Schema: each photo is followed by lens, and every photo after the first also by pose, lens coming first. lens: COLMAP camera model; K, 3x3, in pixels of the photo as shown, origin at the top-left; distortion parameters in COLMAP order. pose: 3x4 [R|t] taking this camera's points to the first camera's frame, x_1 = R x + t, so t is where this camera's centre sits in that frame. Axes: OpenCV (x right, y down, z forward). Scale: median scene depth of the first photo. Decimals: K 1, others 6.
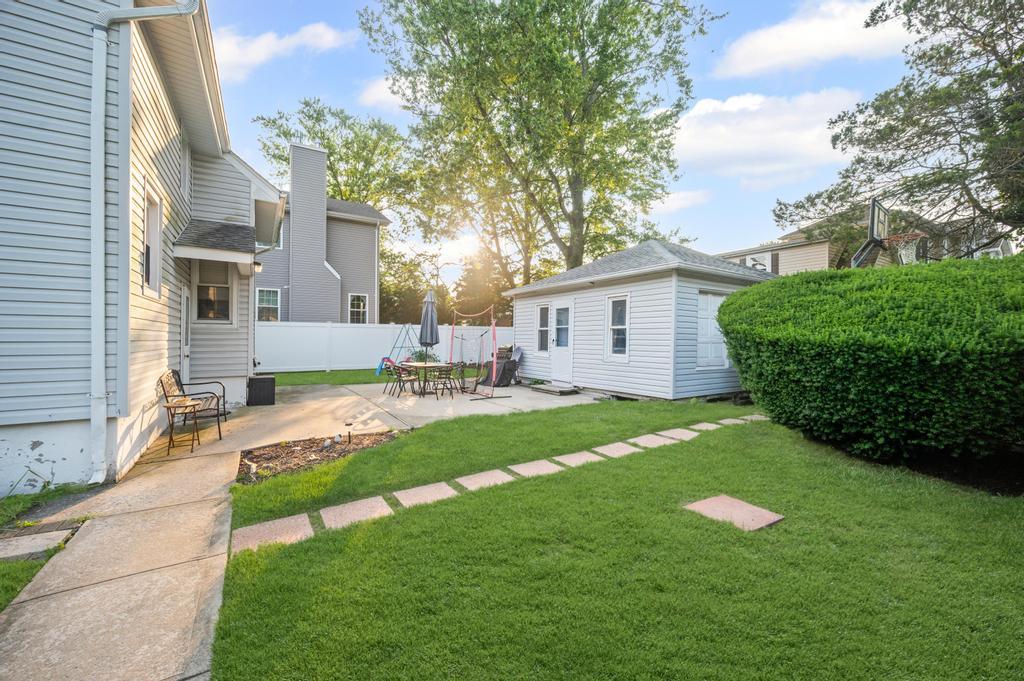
lens RADIAL K [[404.6, 0, 512.0], [0, 404.6, 340.5], [0, 0, 1]] dist [-0.001813, -0.000136]
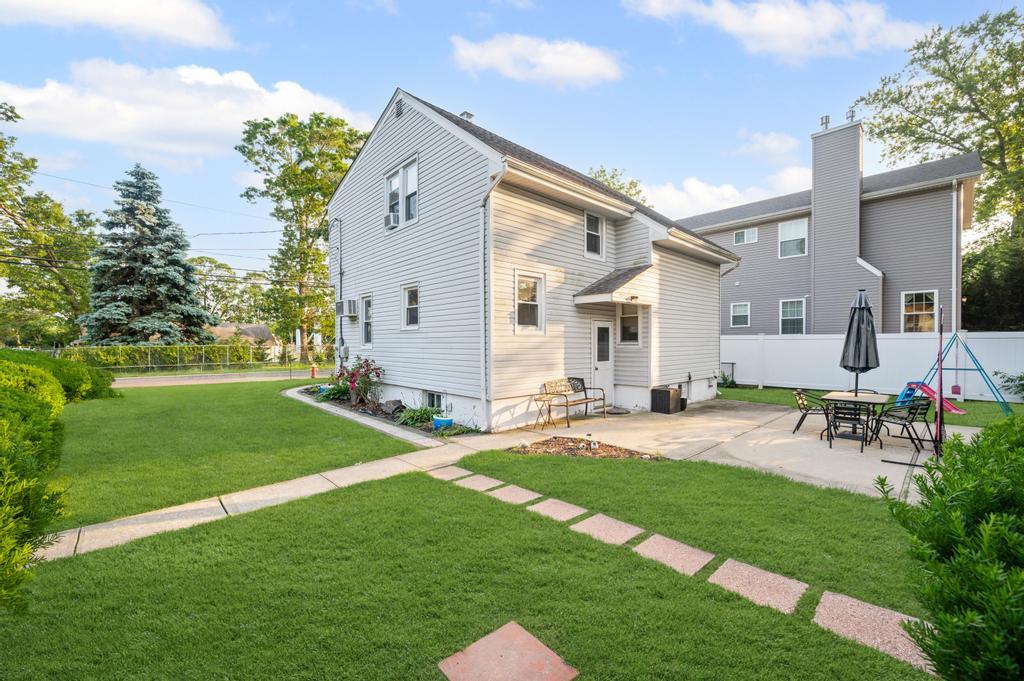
lens RADIAL K [[411.2, 0, 512.0], [0, 411.2, 340.5], [0, 0, 1]] dist [0.002169, 0.000312]
pose [[0.184070, -0.010389, -0.982858, 0.715434], [-0.004935, 0.999922, -0.011493, -0.052828], [0.982901, 0.006966, 0.184004, 0.528112]]
